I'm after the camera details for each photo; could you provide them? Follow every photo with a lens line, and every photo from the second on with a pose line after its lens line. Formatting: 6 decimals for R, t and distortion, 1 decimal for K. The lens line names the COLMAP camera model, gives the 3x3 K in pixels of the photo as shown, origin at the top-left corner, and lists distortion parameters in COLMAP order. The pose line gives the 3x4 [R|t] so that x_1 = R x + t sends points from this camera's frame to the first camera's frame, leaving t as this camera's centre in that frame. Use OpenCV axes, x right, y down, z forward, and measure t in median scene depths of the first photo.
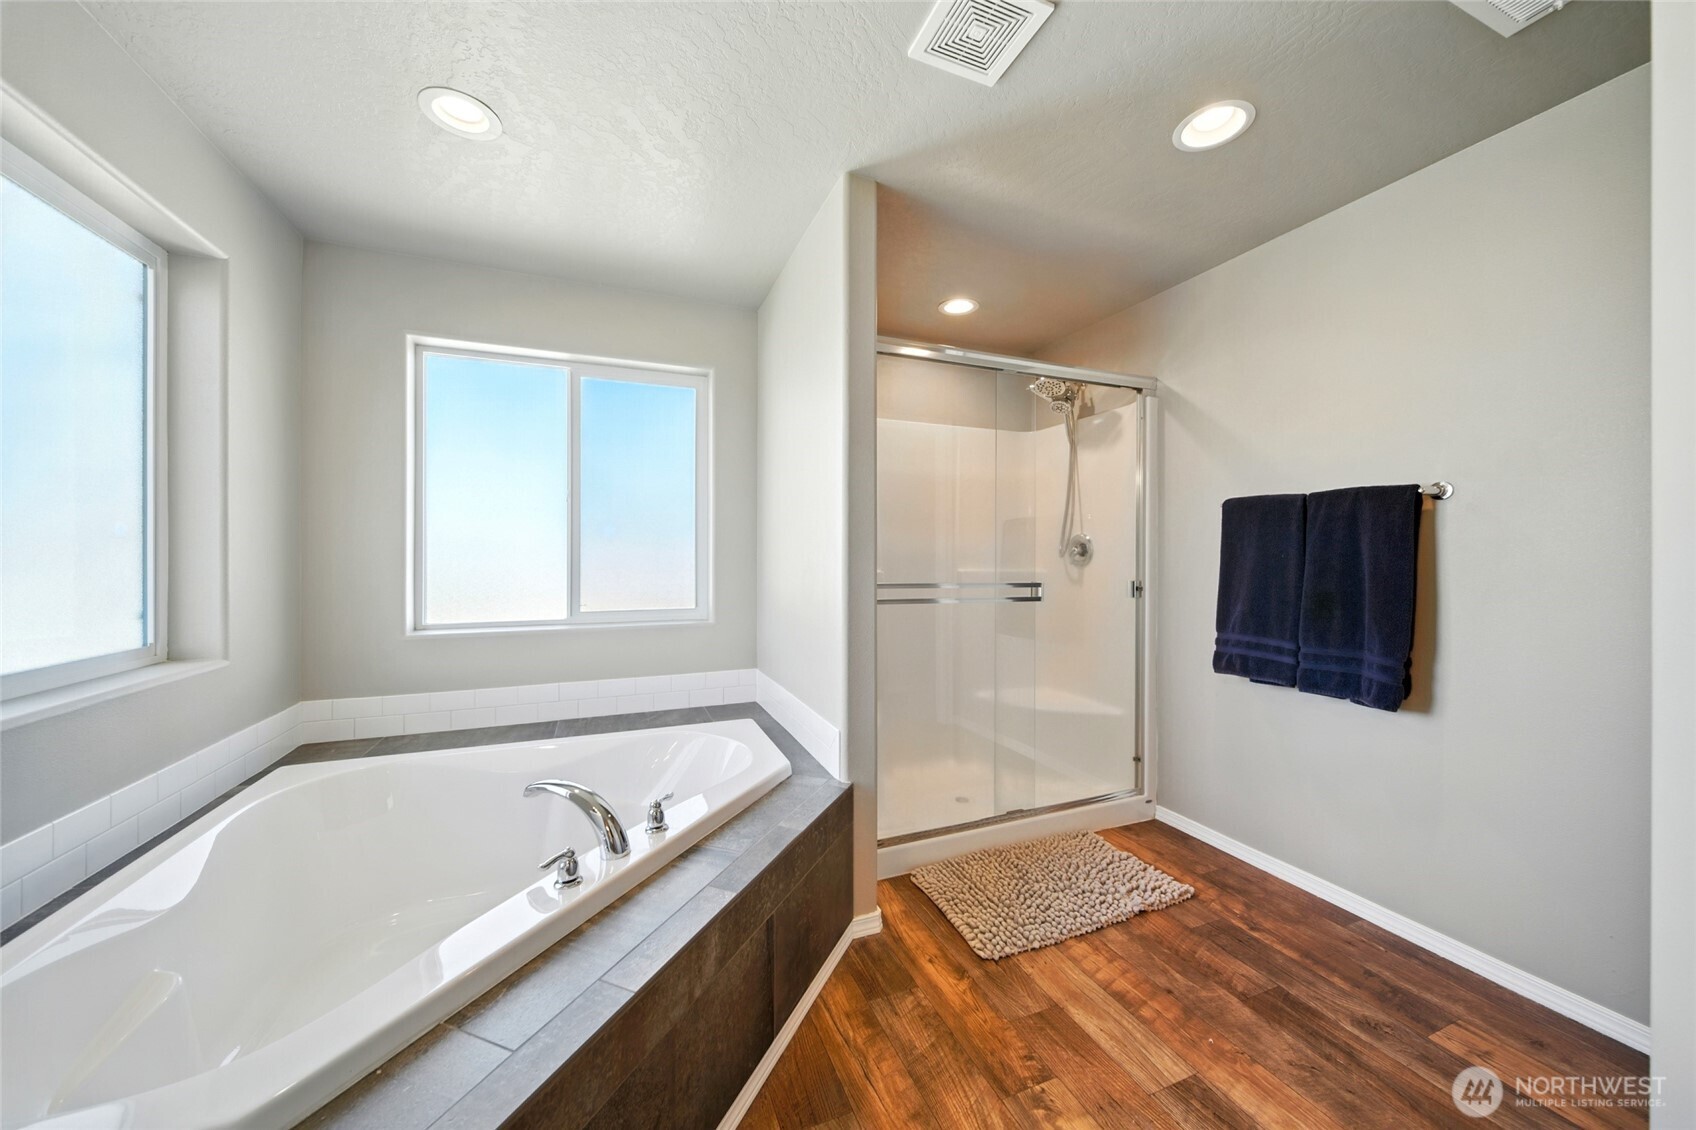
lens RADIAL K [[606.6, 0, 851.2], [0, 606.6, 559.9], [0, 0, 1]] dist [0.002673, -0.000126]
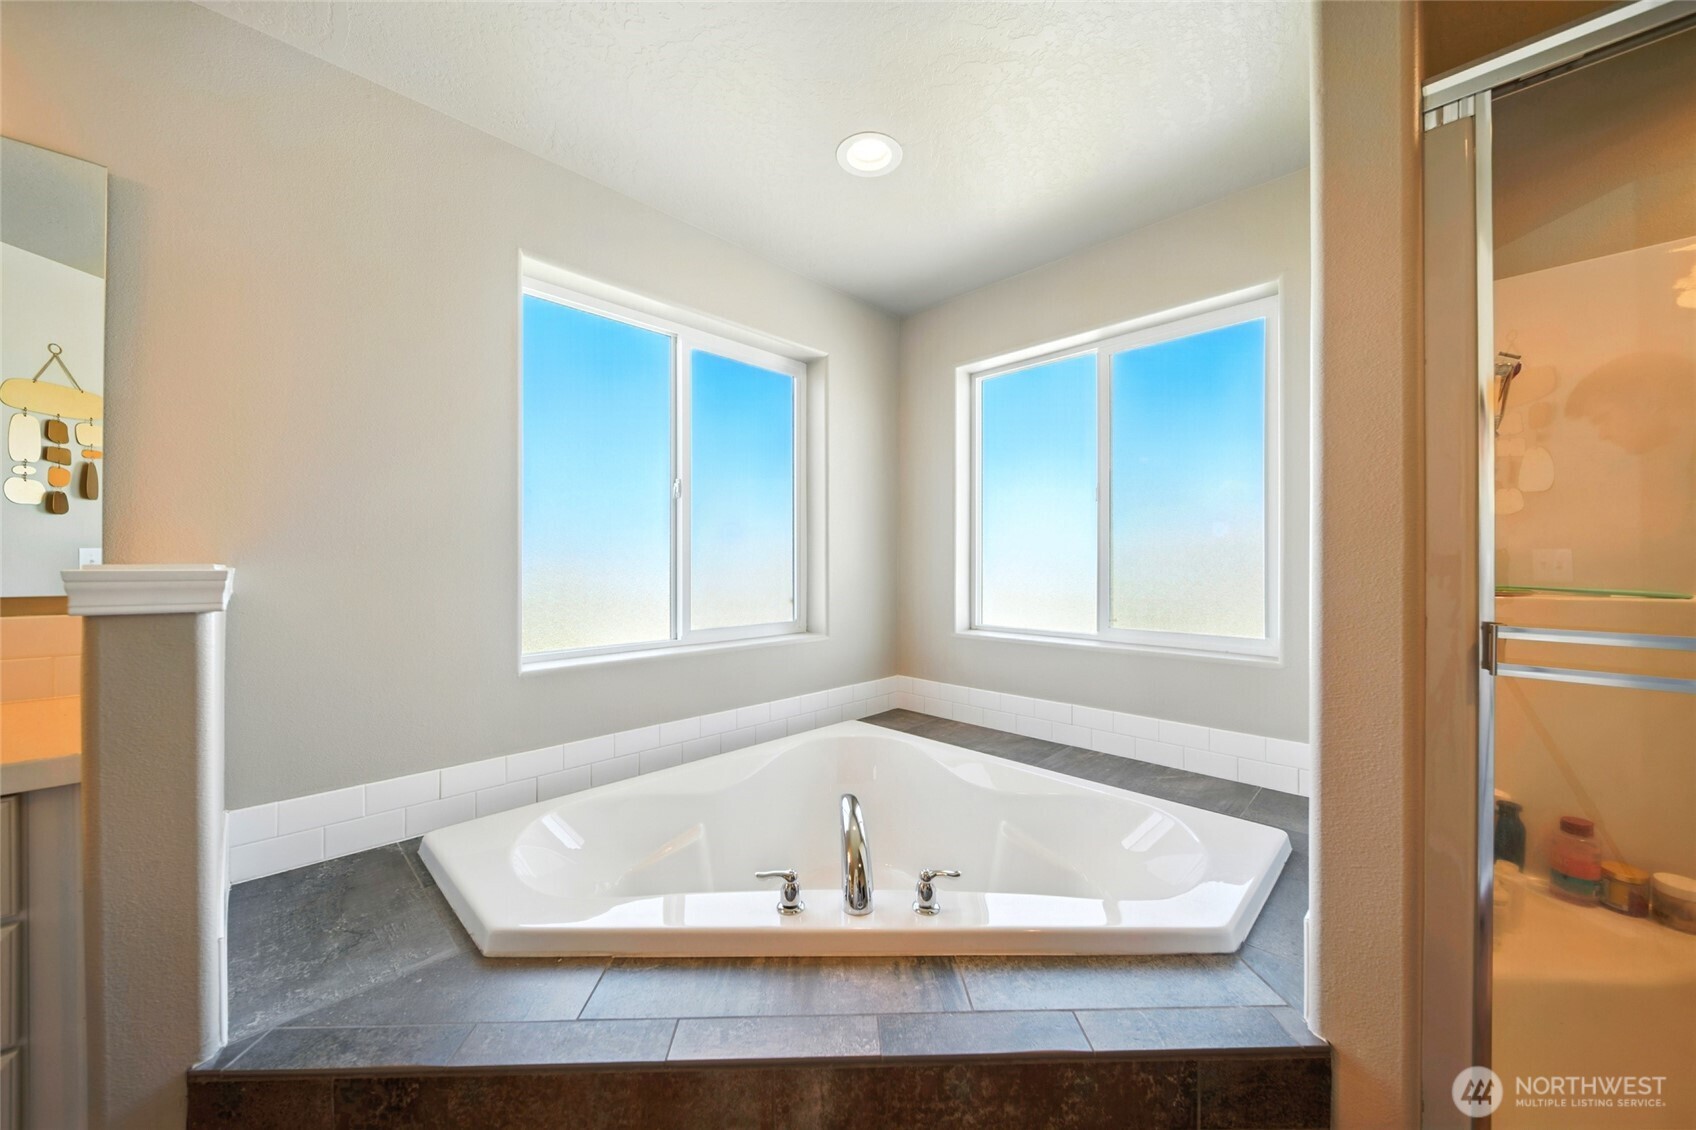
lens RADIAL K [[606.6, 0, 847.7], [0, 606.6, 562.3], [0, 0, 1]] dist [0.002673, -0.000126]
pose [[0.388176, -0.002373, -0.921582, 0.335221], [-0.005295, 0.999974, -0.004805, -0.001063], [0.921570, 0.006745, 0.388153, 0.542363]]
